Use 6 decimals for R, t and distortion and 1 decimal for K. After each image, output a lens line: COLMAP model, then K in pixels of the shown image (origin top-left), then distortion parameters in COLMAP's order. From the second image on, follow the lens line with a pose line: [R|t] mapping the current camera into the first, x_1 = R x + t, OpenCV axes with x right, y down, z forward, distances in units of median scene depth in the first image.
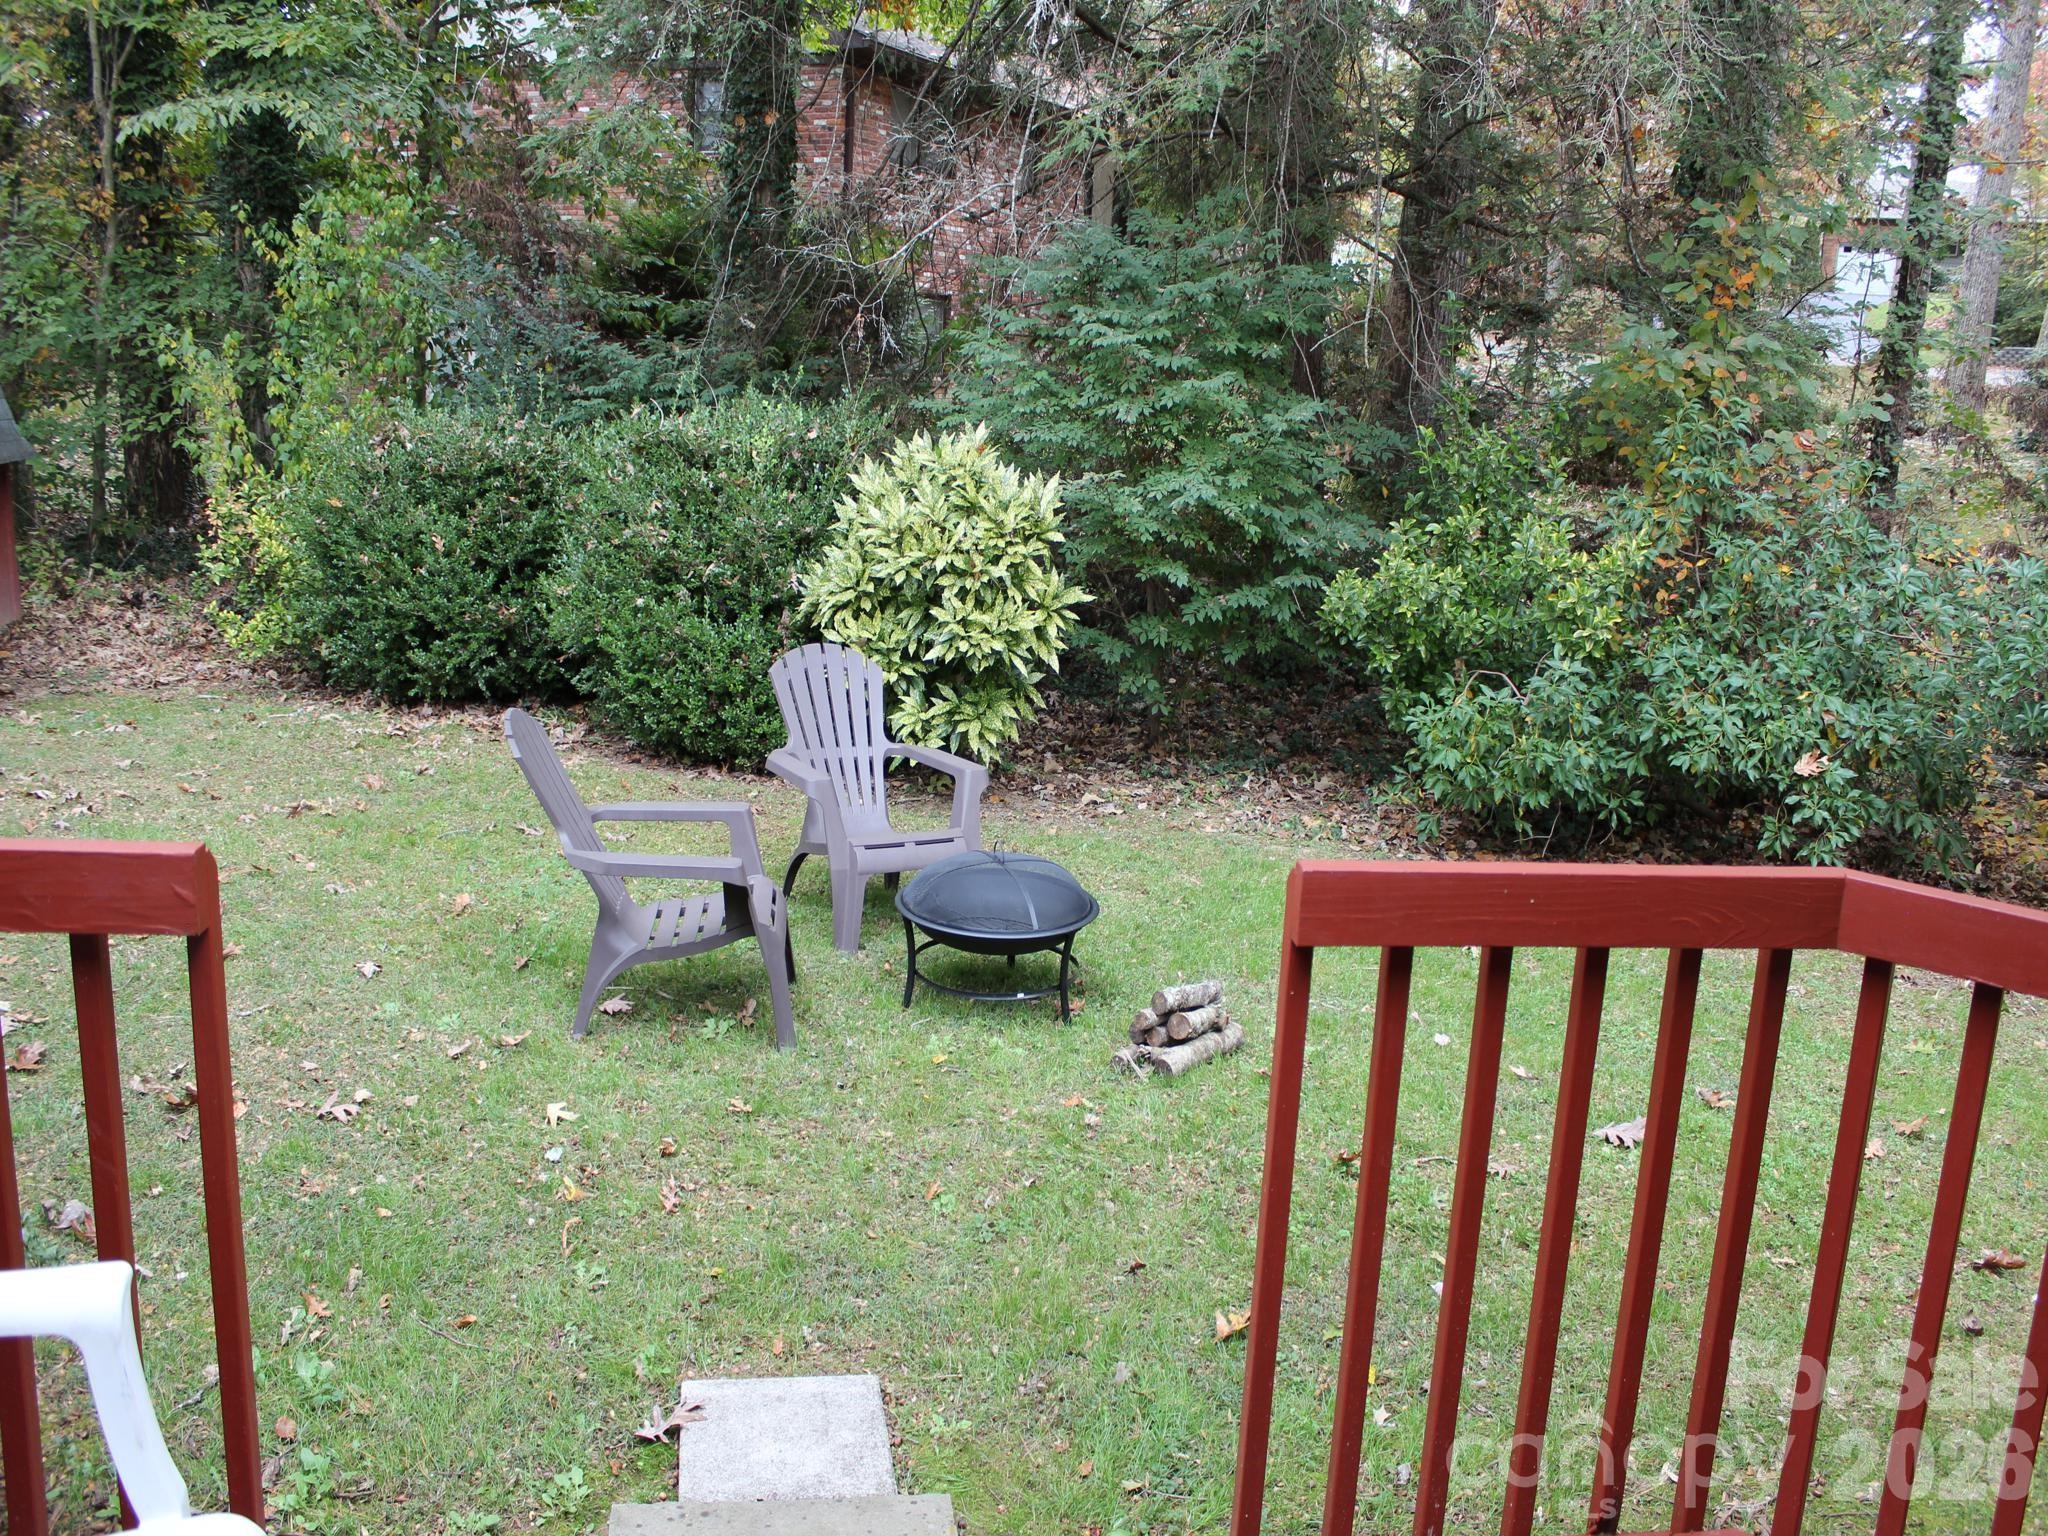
lens RADIAL K [[1876.7, 0, 1024.0], [0, 1876.7, 768.0], [0, 0, 1]] dist [-0.176090, 0.198634]
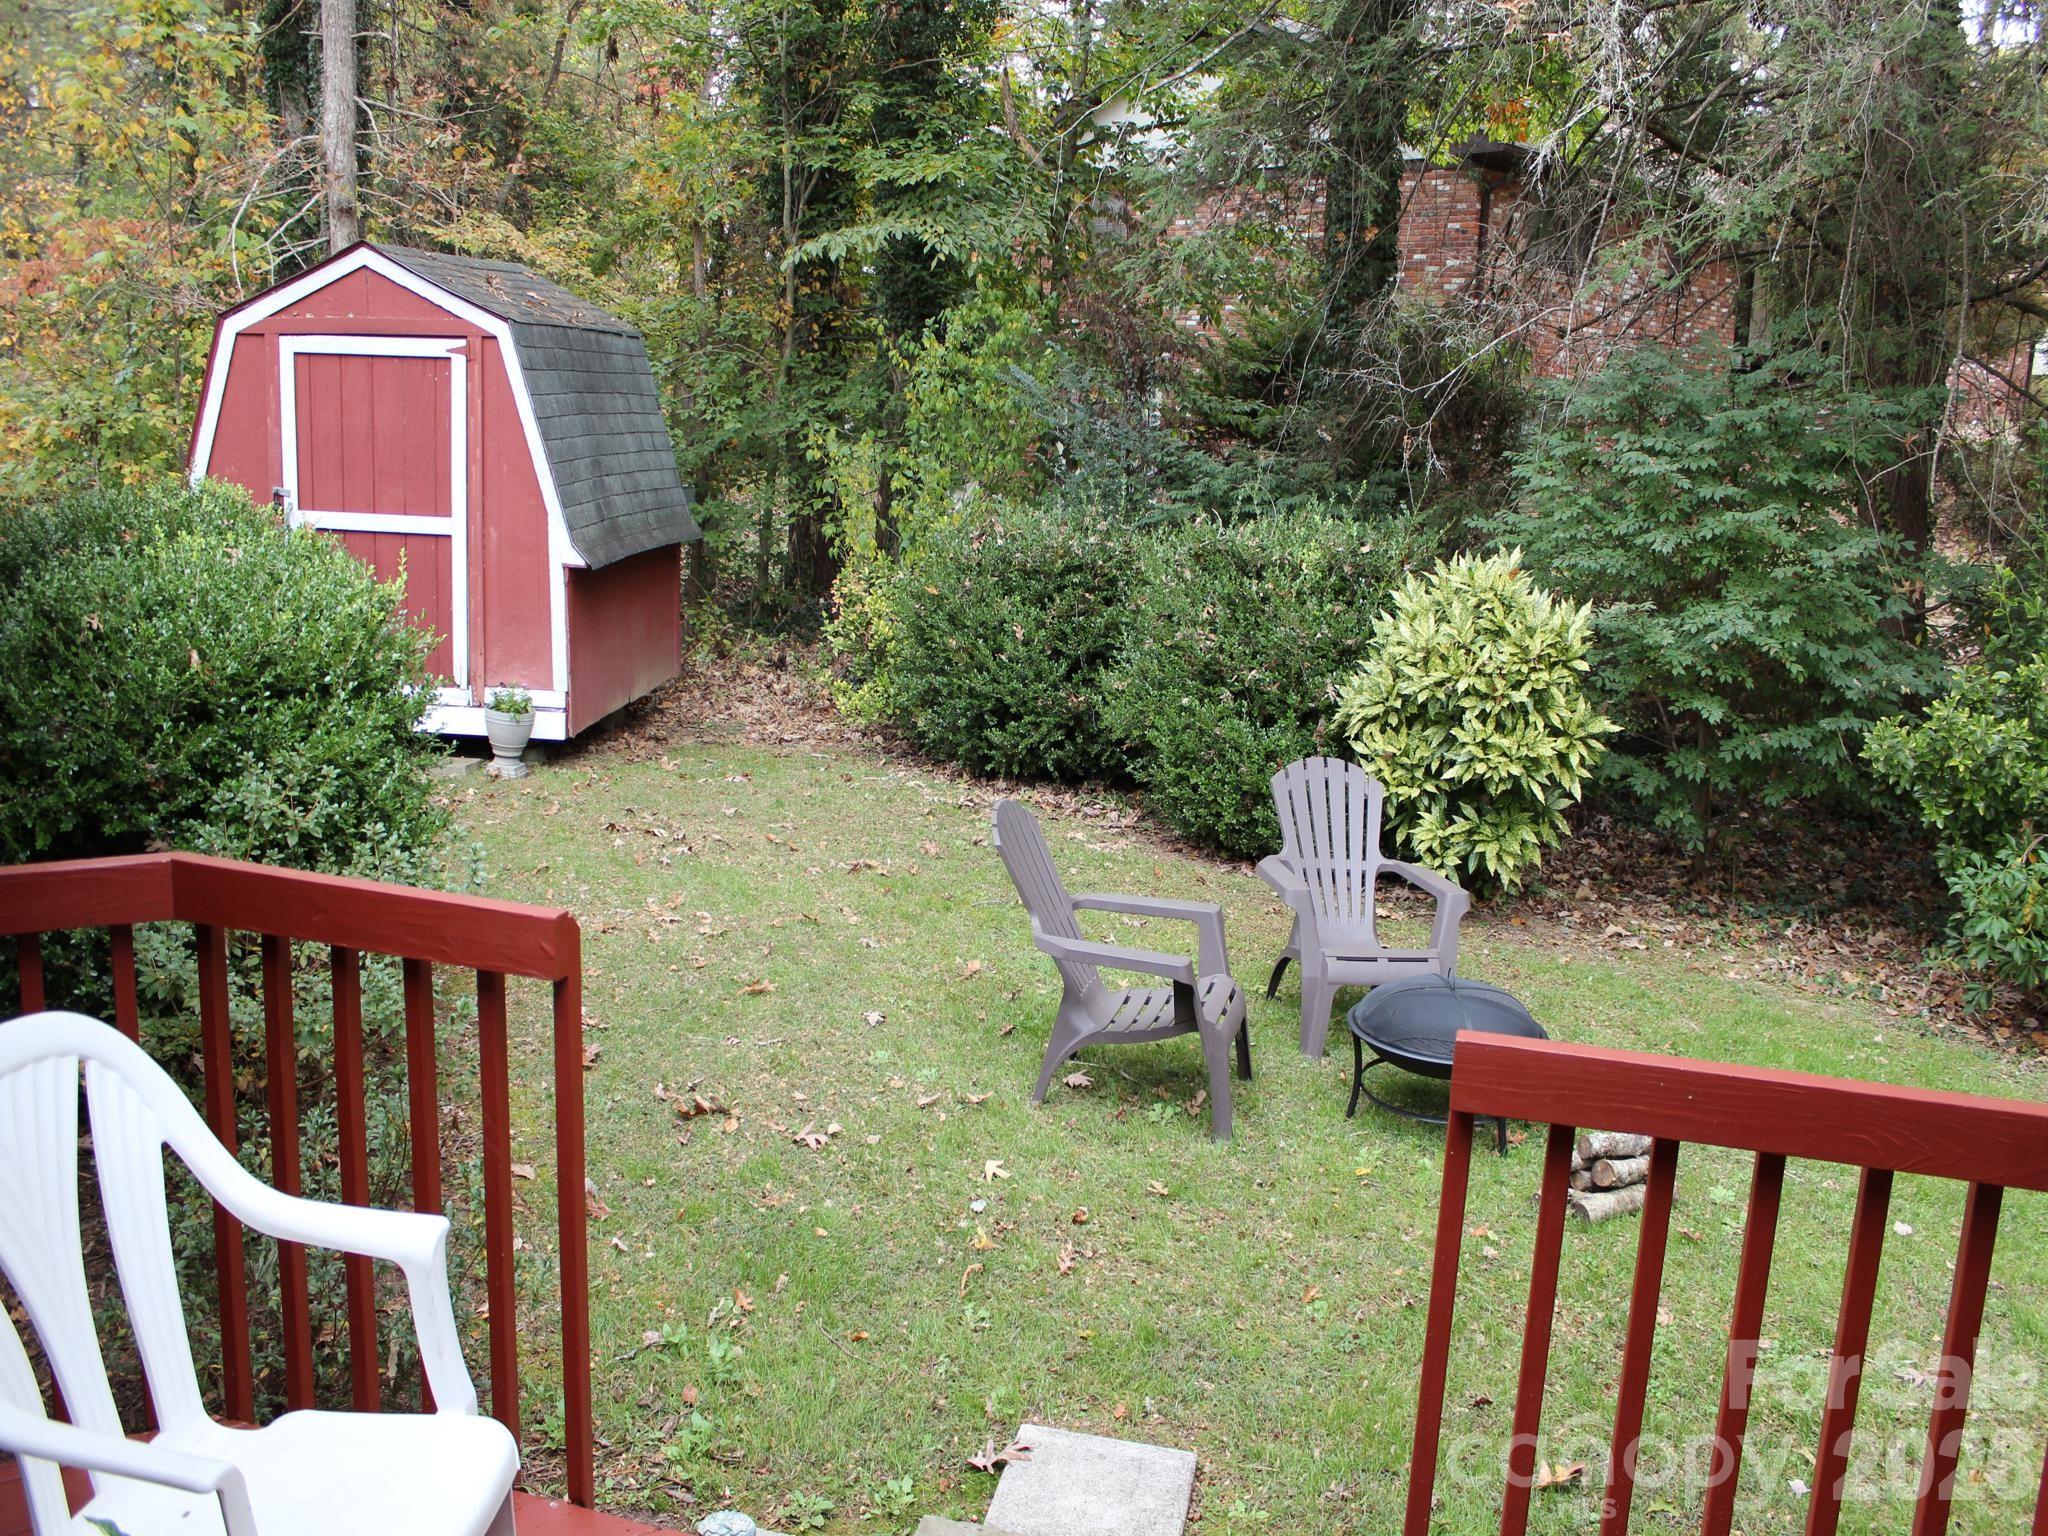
lens RADIAL K [[1960.2, 0, 1024.0], [0, 1960.2, 768.0], [0, 0, 1]] dist [-0.197270, 0.219966]
pose [[0.914673, 0.076314, -0.396924, 0.152673], [-0.089386, 0.995891, -0.014508, -0.027191], [0.394186, 0.048750, 0.917737, -0.051938]]
